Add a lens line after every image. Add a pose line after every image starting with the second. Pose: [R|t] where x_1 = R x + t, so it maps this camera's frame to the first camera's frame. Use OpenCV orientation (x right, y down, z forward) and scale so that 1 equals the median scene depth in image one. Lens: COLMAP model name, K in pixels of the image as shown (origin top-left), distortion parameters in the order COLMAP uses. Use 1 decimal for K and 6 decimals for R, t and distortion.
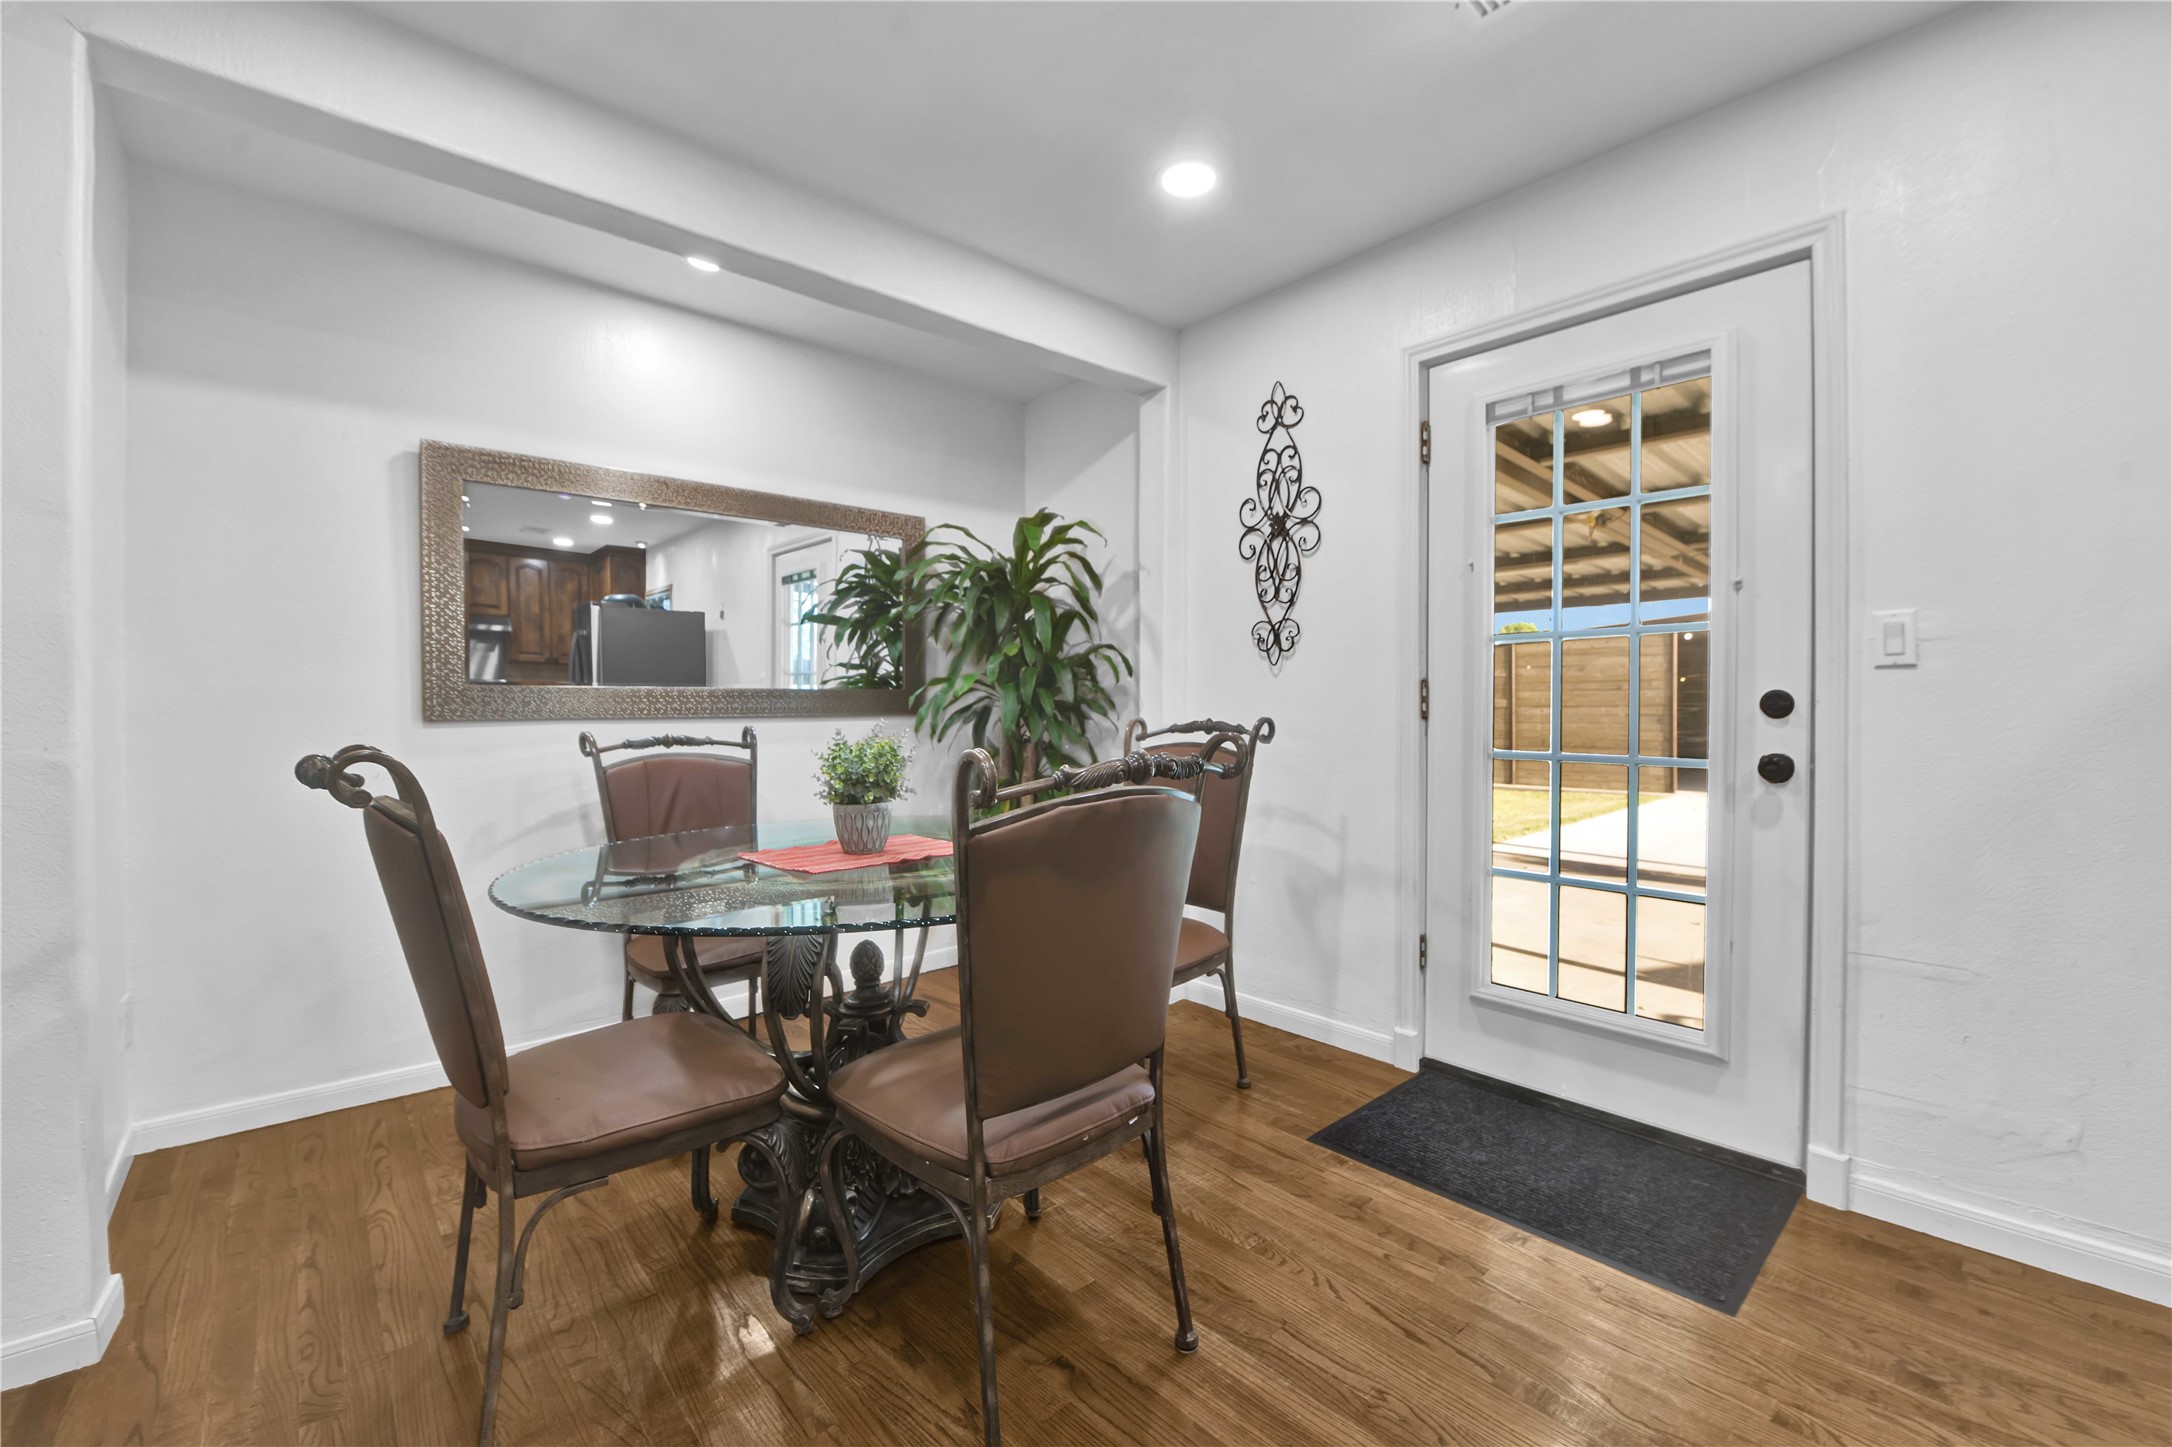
lens RADIAL K [[876.7, 0, 1086.0], [0, 876.7, 723.5], [0, 0, 1]] dist [-0.030200, -0.000138]
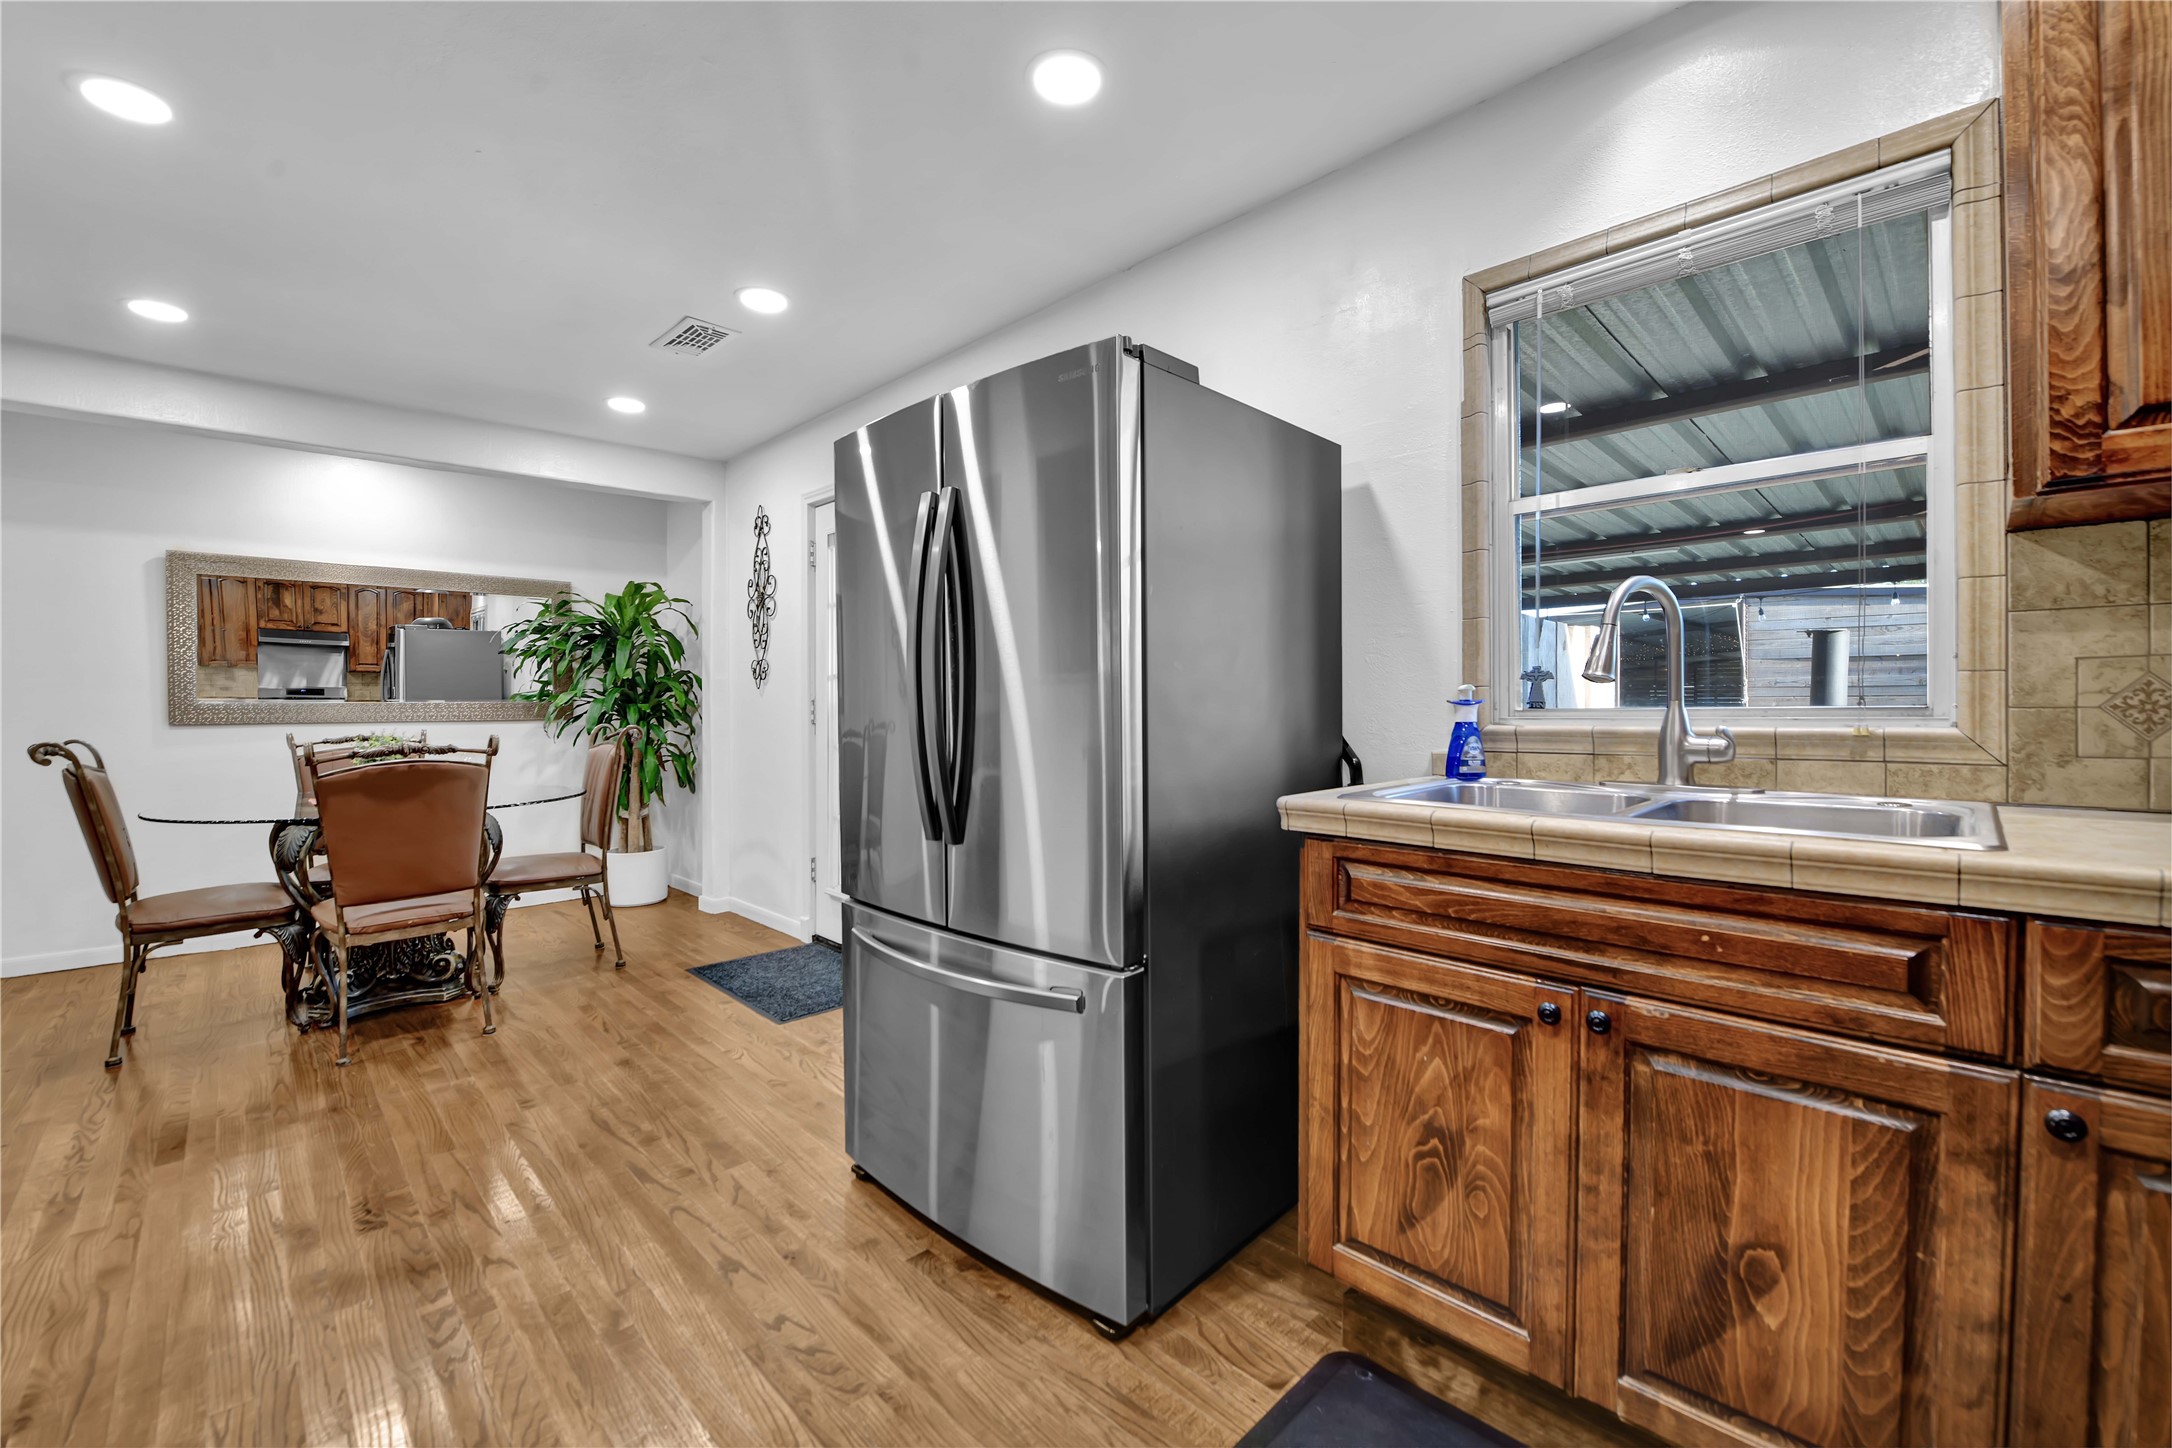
lens RADIAL K [[873.4, 0, 1093.5], [0, 873.4, 714.7], [0, 0, 1]] dist [-0.018947, -0.000221]
pose [[0.998532, -0.003649, 0.054048, 0.752197], [0.003872, 0.999984, -0.004013, -0.012677], [-0.054032, 0.004216, 0.998530, -0.589146]]
